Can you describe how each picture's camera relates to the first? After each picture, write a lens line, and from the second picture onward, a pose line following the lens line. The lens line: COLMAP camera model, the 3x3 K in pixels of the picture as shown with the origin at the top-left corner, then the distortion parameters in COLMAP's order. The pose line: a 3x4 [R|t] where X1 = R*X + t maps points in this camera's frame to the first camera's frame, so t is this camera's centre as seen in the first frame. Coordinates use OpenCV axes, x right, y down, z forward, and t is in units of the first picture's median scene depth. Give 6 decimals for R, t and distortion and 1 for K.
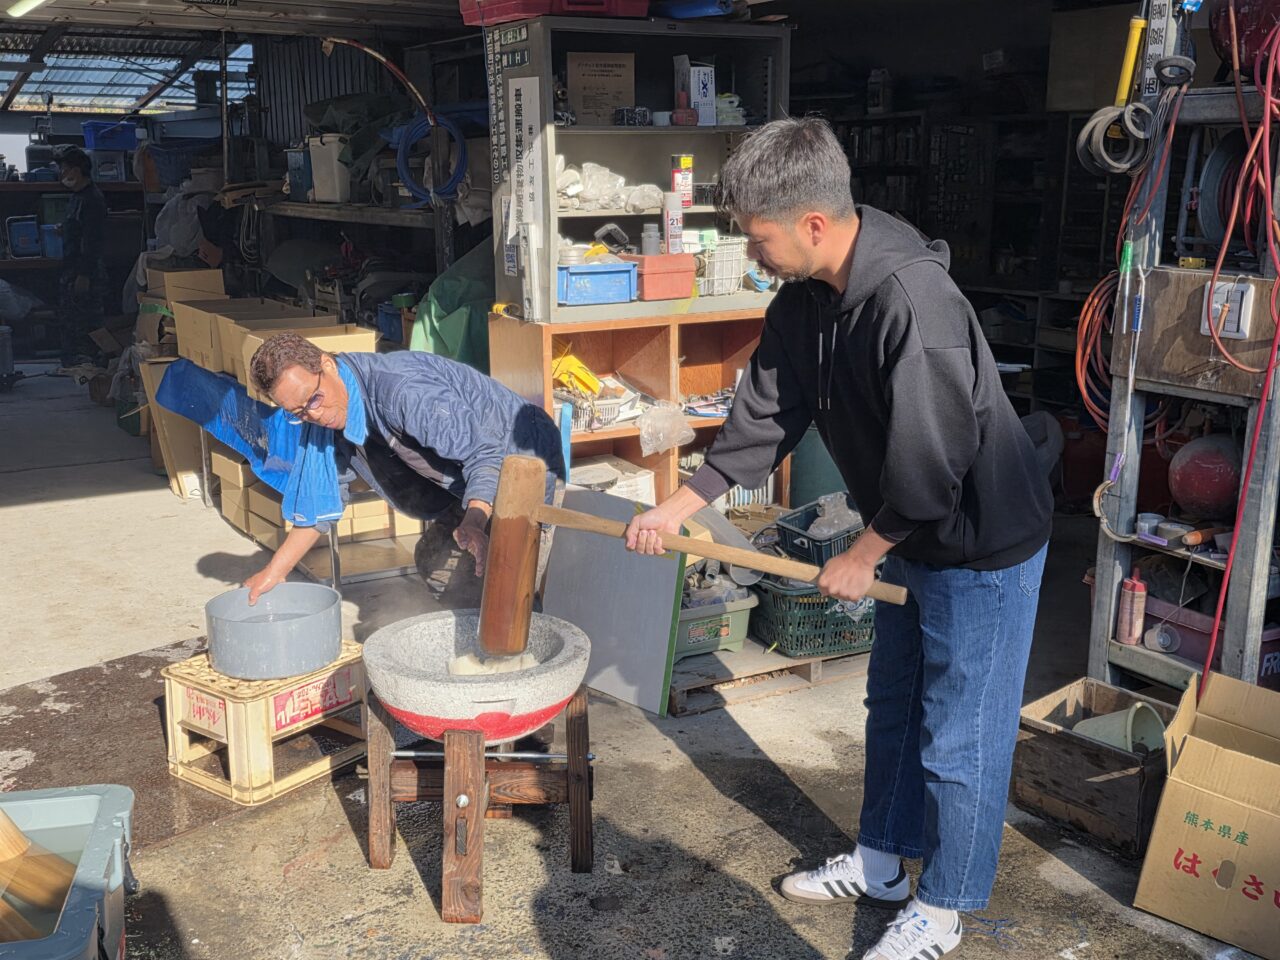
lens RADIAL K [[1348.2, 0, 640.0], [0, 1348.2, 480.0], [0, 0, 1]] dist [0.165533, -0.421794]
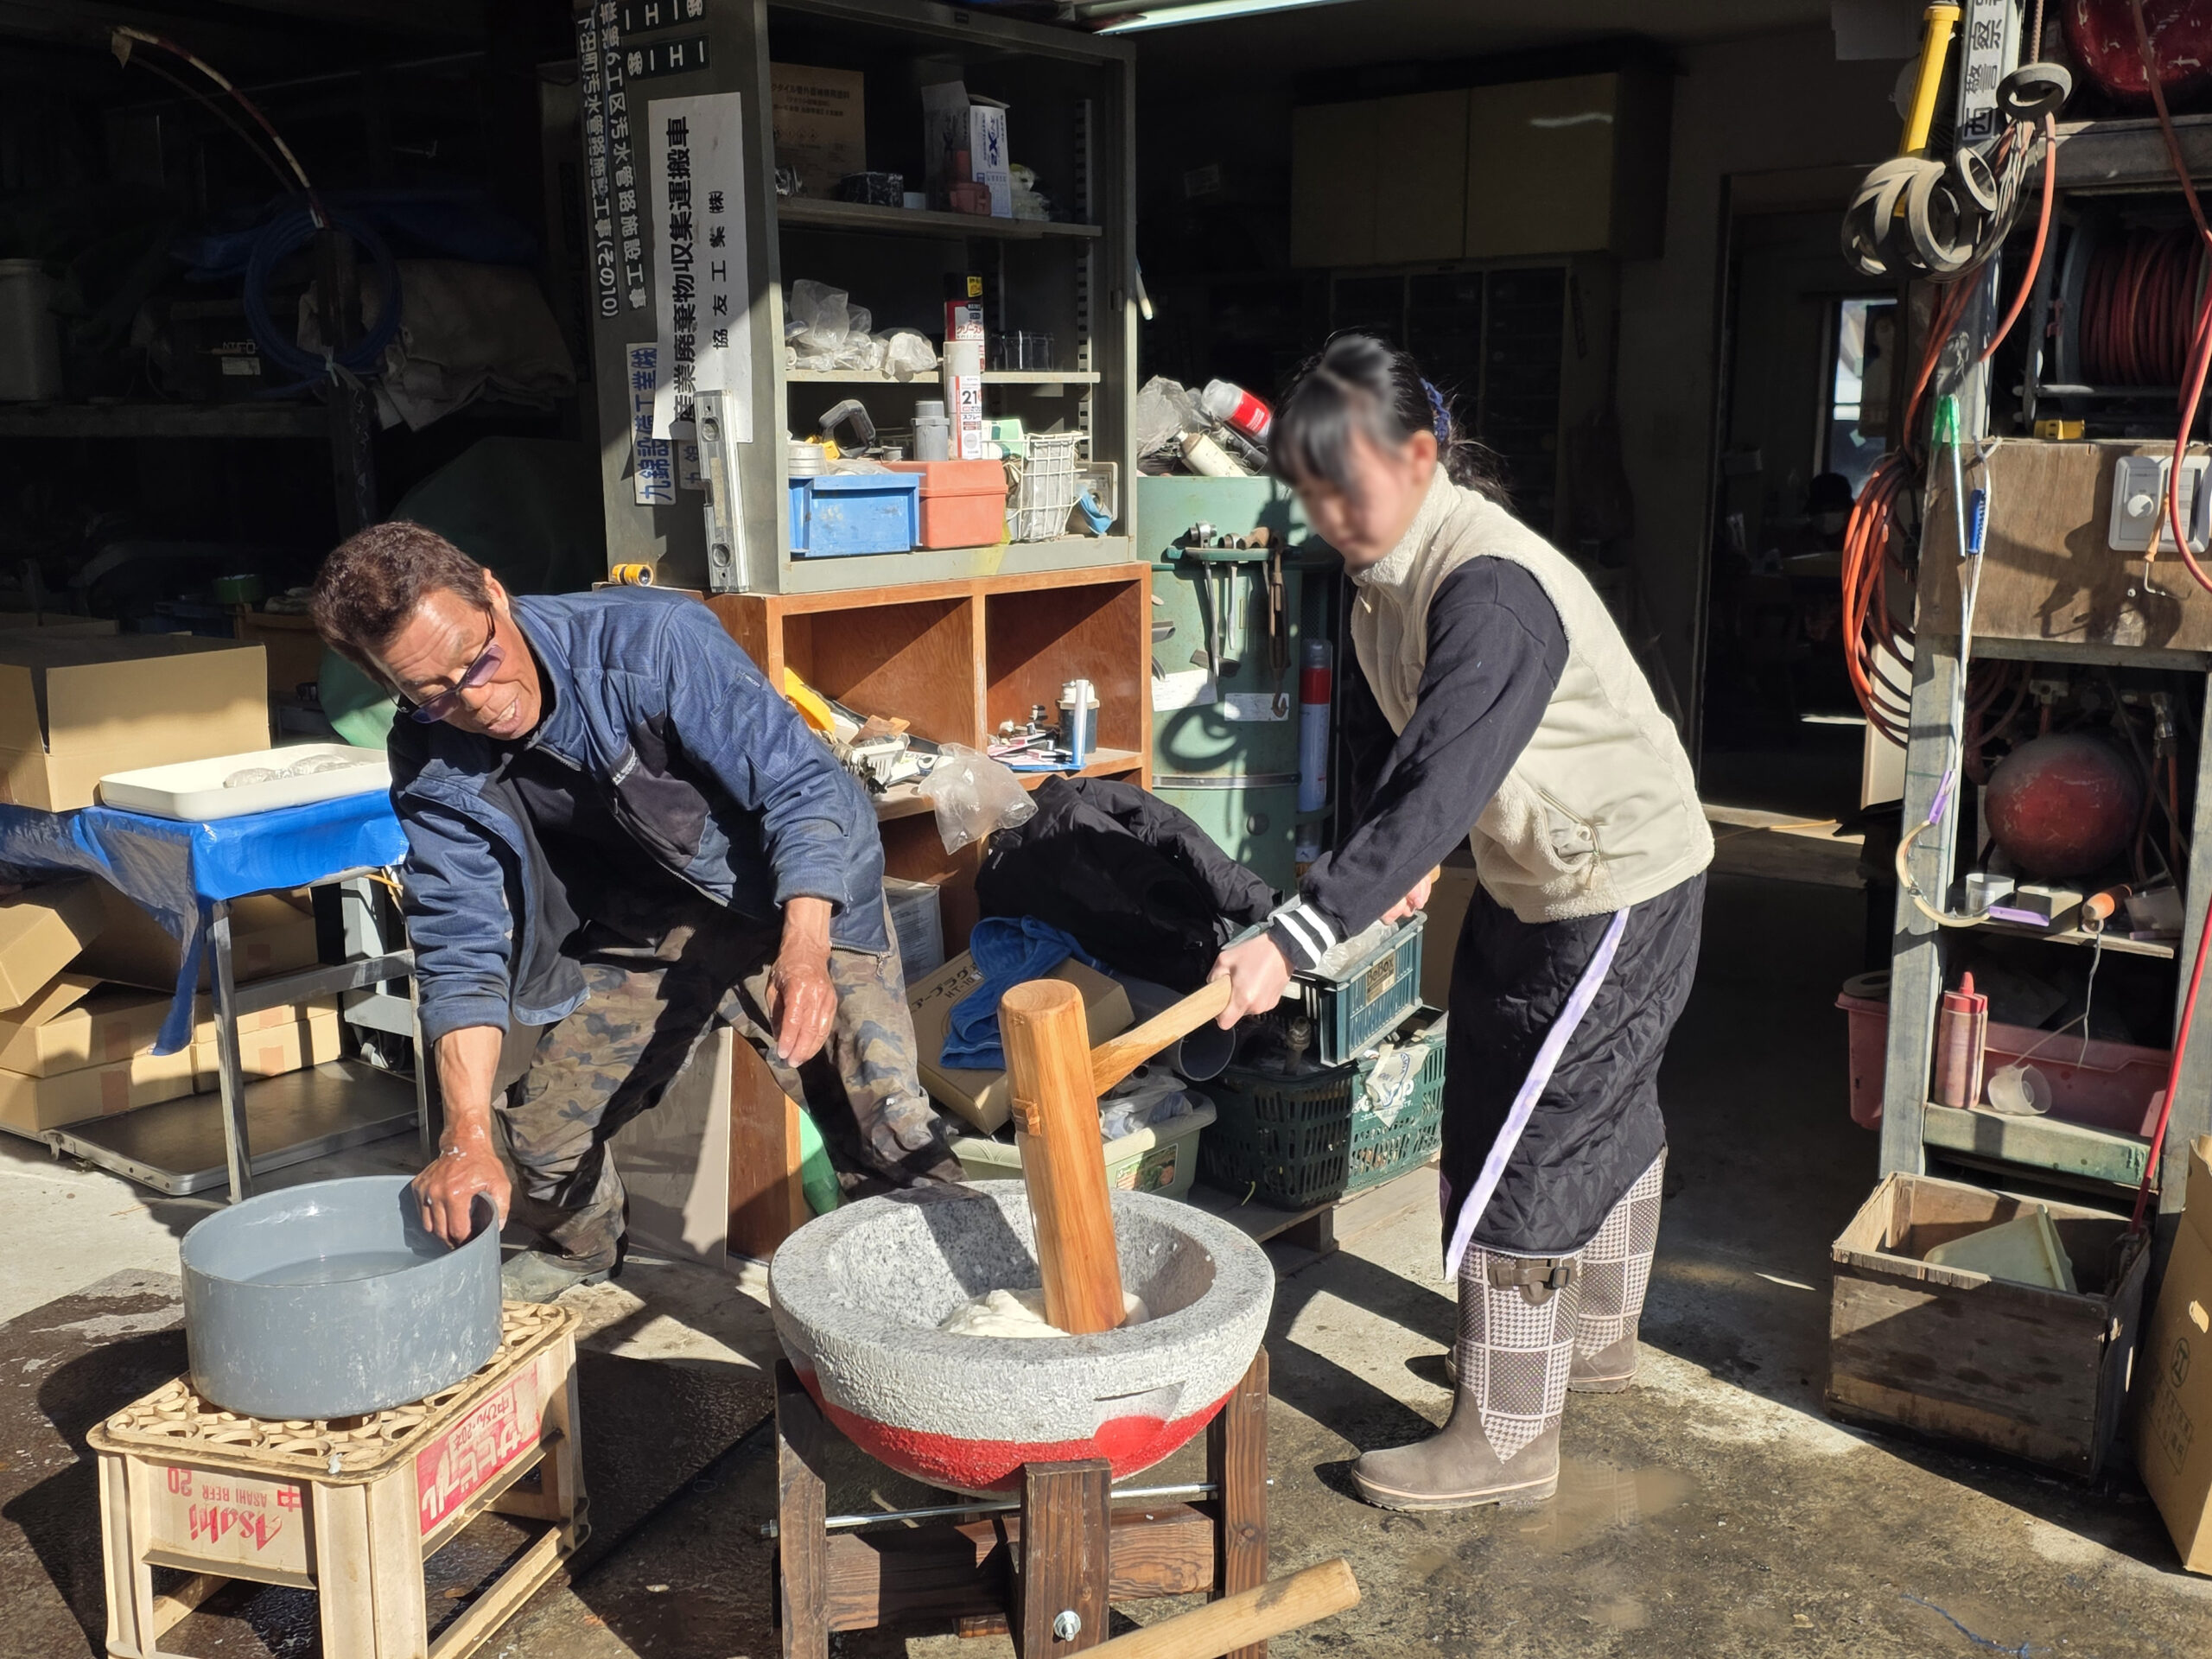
lens RADIAL K [[2166.5, 0, 1106.0], [0, 2166.5, 829.5], [0, 0, 1]] dist [0.129977, -0.227627]
pose [[0.931408, -0.066429, 0.357863, -0.240337], [0.081723, 0.996268, -0.027765, 0.001159], [-0.354683, 0.055106, 0.933361, 0.220188]]
